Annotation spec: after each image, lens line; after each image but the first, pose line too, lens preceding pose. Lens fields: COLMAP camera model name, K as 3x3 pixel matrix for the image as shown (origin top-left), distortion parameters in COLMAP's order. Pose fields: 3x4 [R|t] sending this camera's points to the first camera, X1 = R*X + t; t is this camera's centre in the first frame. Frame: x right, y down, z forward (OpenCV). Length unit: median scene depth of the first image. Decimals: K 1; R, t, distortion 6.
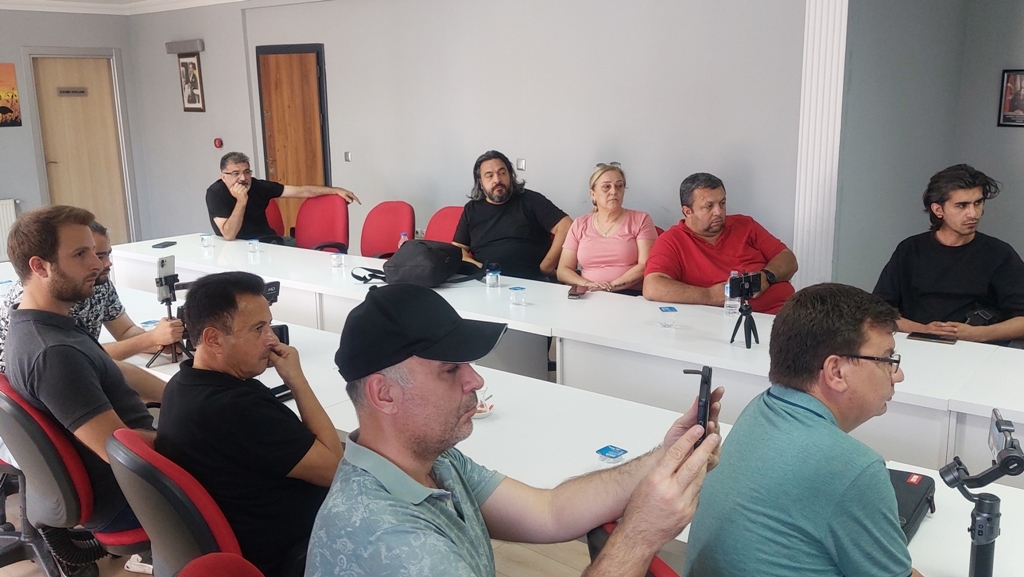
lens RADIAL K [[933.4, 0, 512.0], [0, 933.4, 288.5], [0, 0, 1]] dist [0.362645, -0.675320]
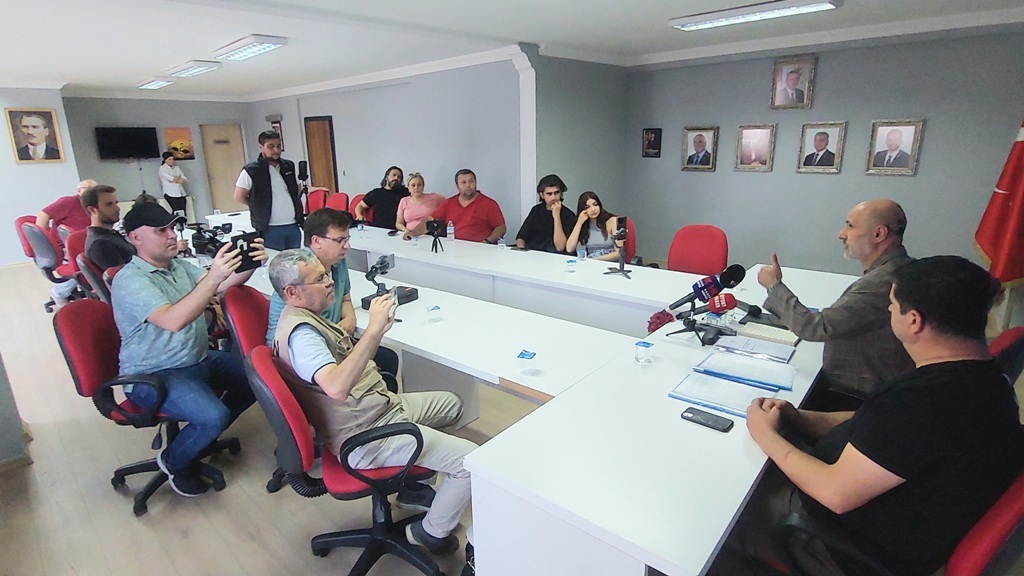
lens RADIAL K [[527.2, 0, 512.0], [0, 527.2, 288.0], [0, 0, 1]] dist [0.000083, -0.015820]
pose [[1.000000, -0.000285, -0.000814, 0.156064], [0.000345, 0.997163, 0.075275, 0.017539], [0.000790, -0.075275, 0.997163, -0.102794]]
